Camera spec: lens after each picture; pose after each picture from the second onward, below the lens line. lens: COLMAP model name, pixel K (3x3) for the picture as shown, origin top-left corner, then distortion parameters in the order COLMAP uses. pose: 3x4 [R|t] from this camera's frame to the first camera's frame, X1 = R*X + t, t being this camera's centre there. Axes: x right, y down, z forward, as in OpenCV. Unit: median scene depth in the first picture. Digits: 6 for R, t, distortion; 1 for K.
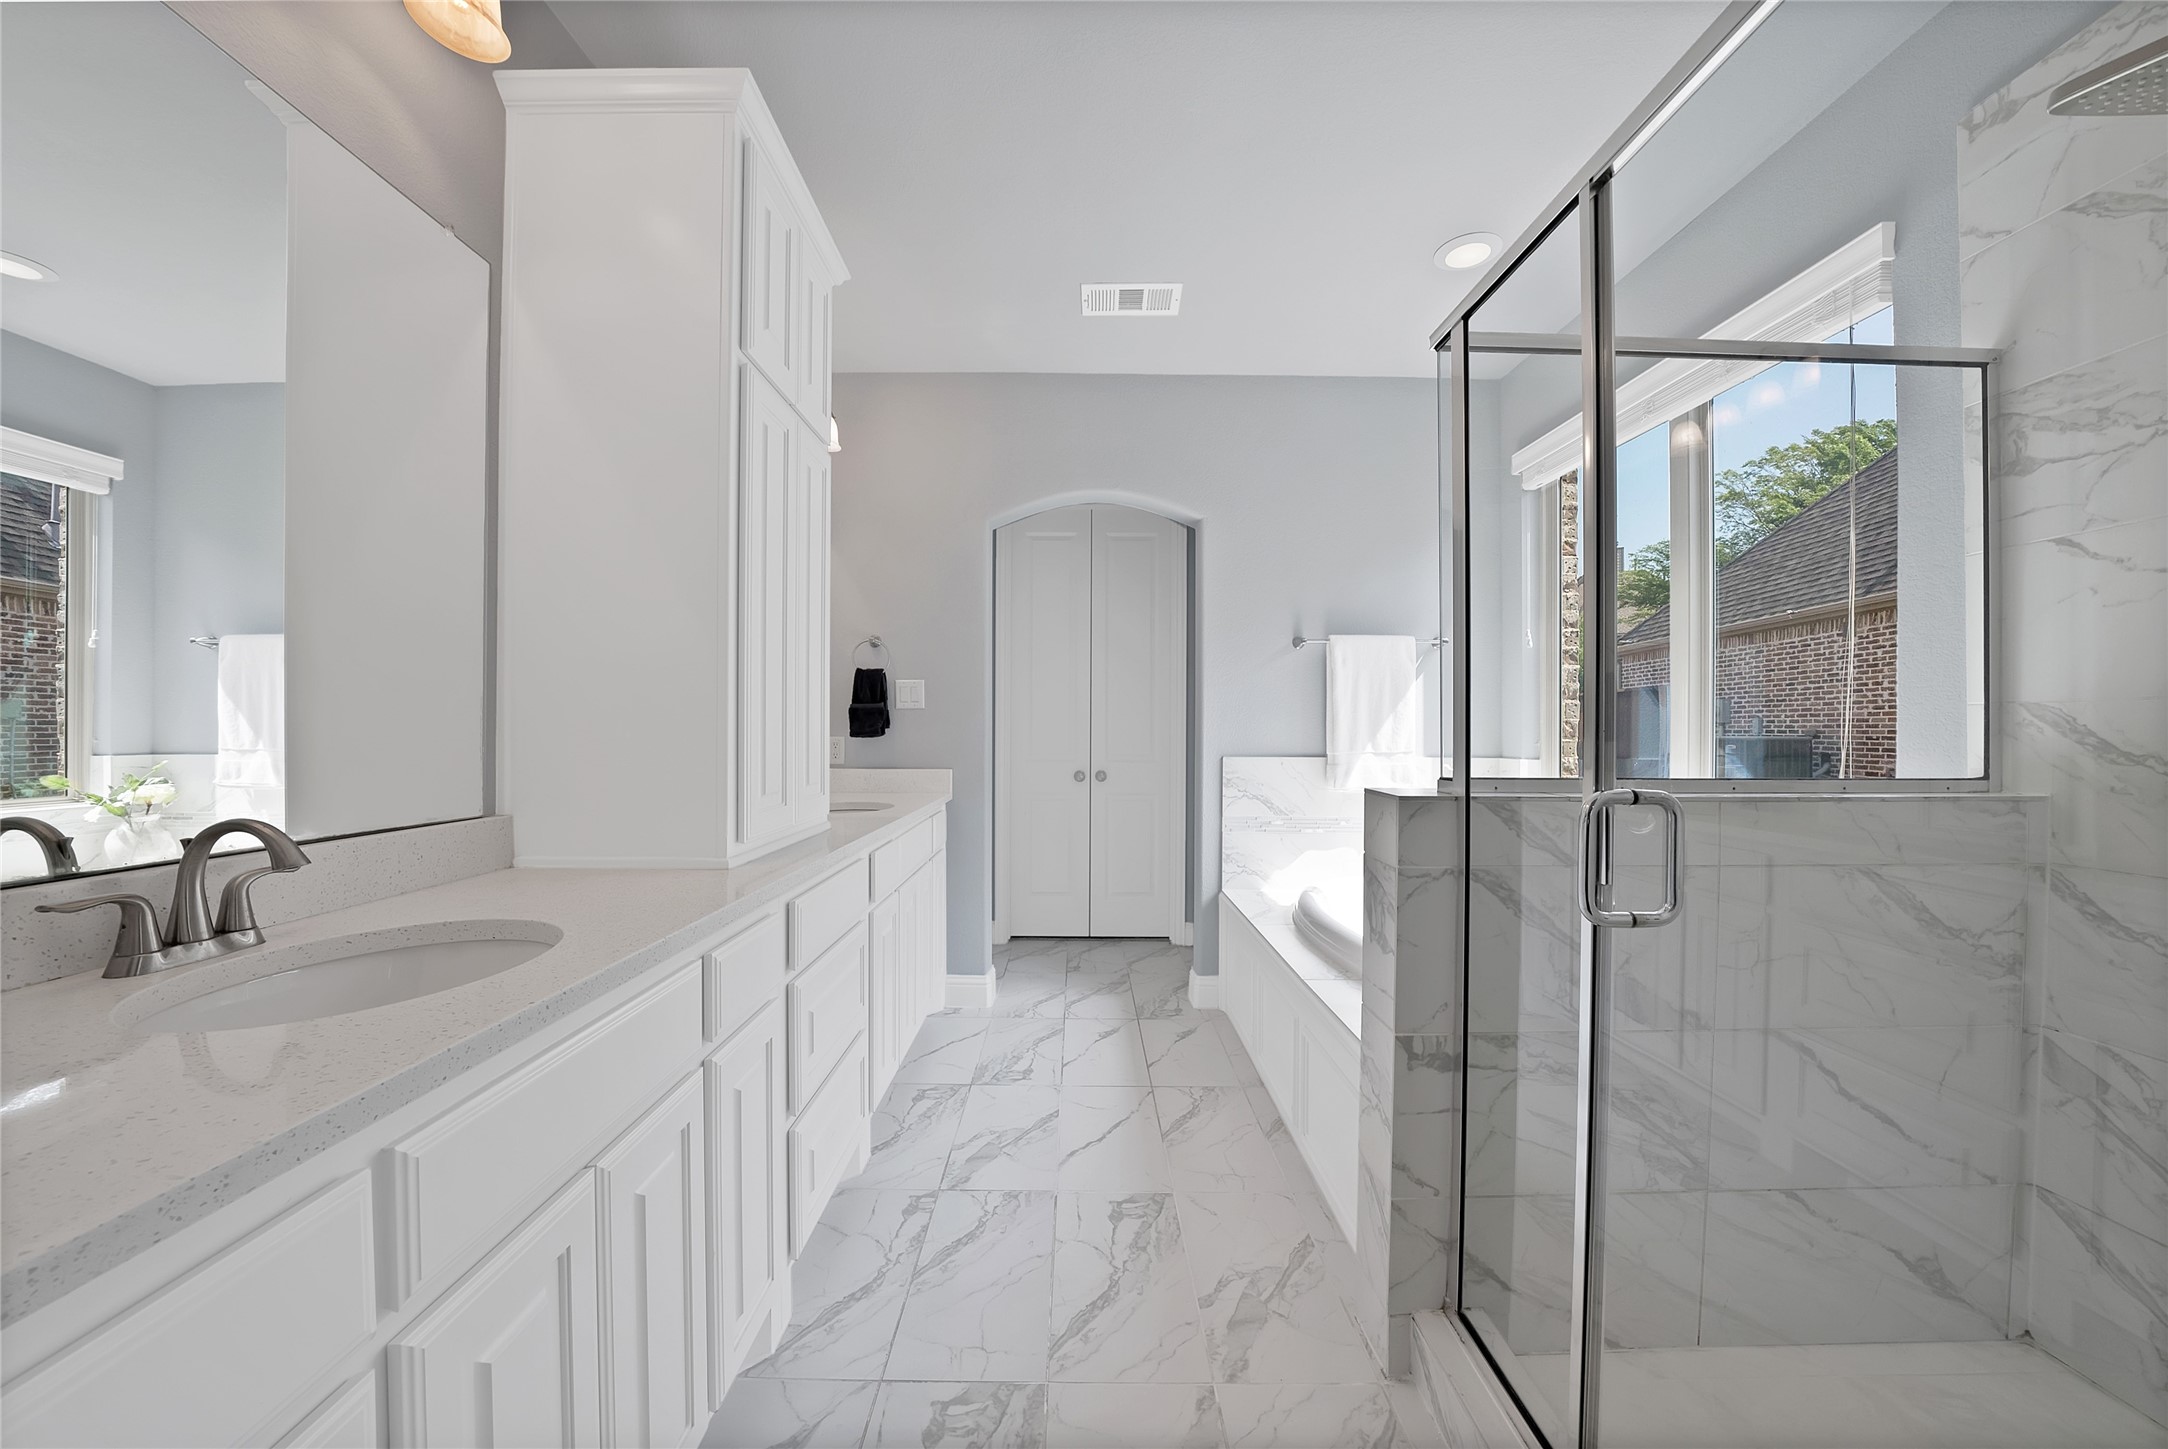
lens RADIAL K [[780.3, 0, 1091.8], [0, 780.3, 734.5], [0, 0, 1]] dist [-0.022119, 0.000183]
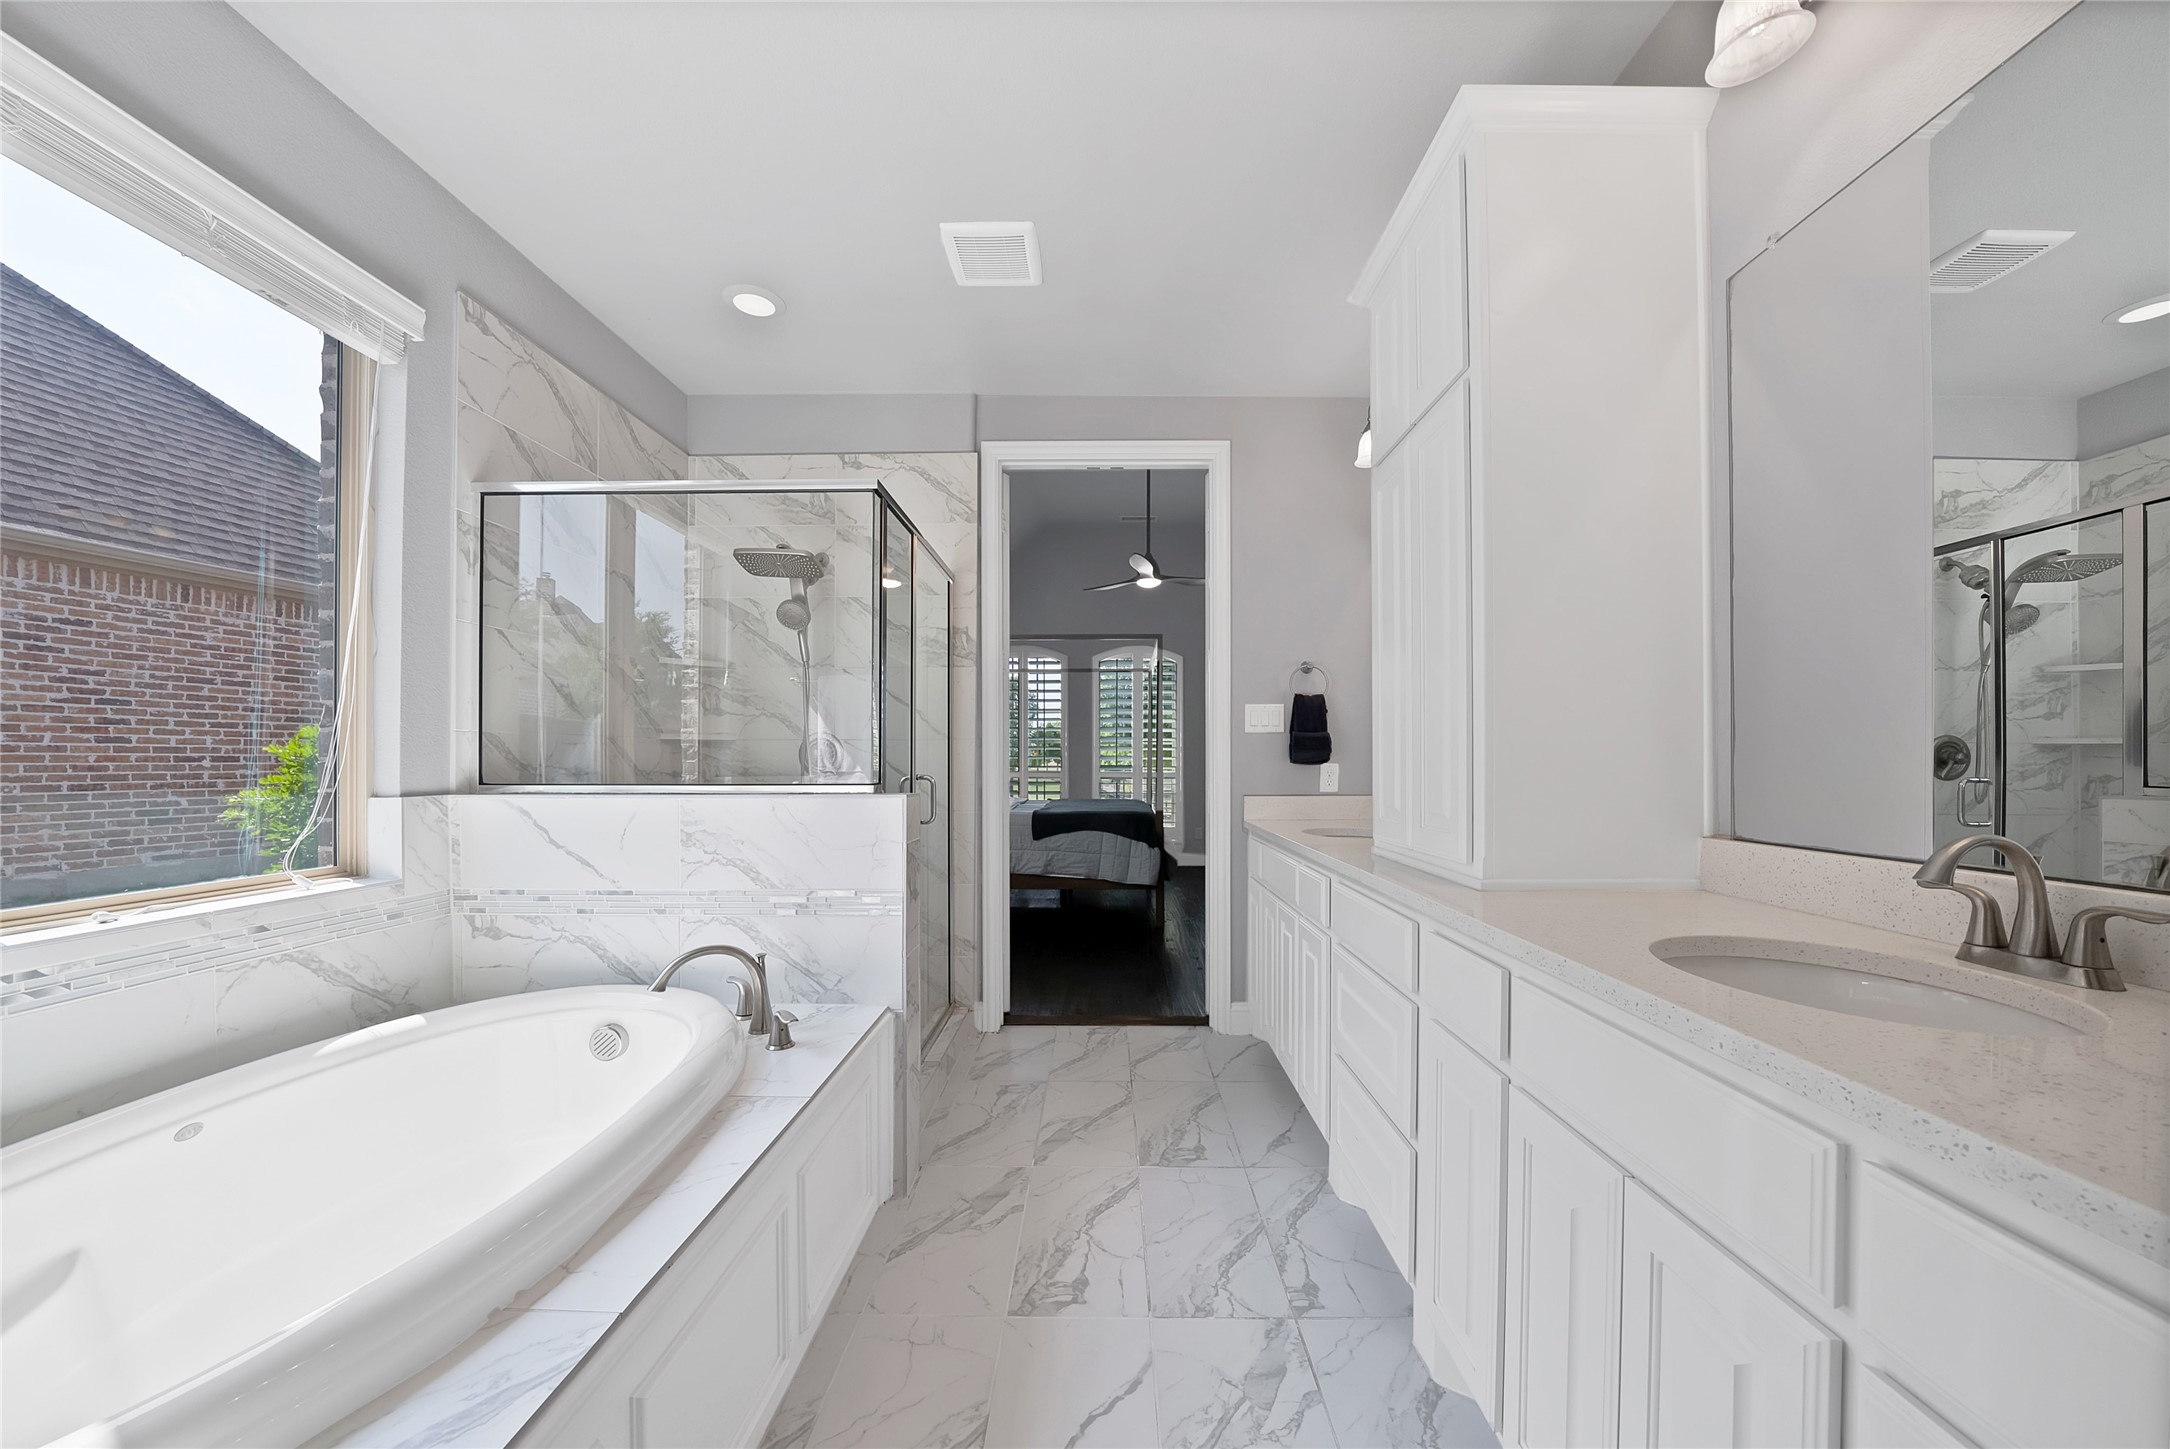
lens RADIAL K [[742.9, 0, 1085.0], [0, 742.9, 724.5], [0, 0, 1]] dist [-0.019682, 0.000045]
pose [[-0.998908, 0.000366, 0.046713, -0.015687], [-0.001425, 0.999265, -0.038294, -0.002439], [-0.046692, -0.038319, -0.998174, 2.034193]]
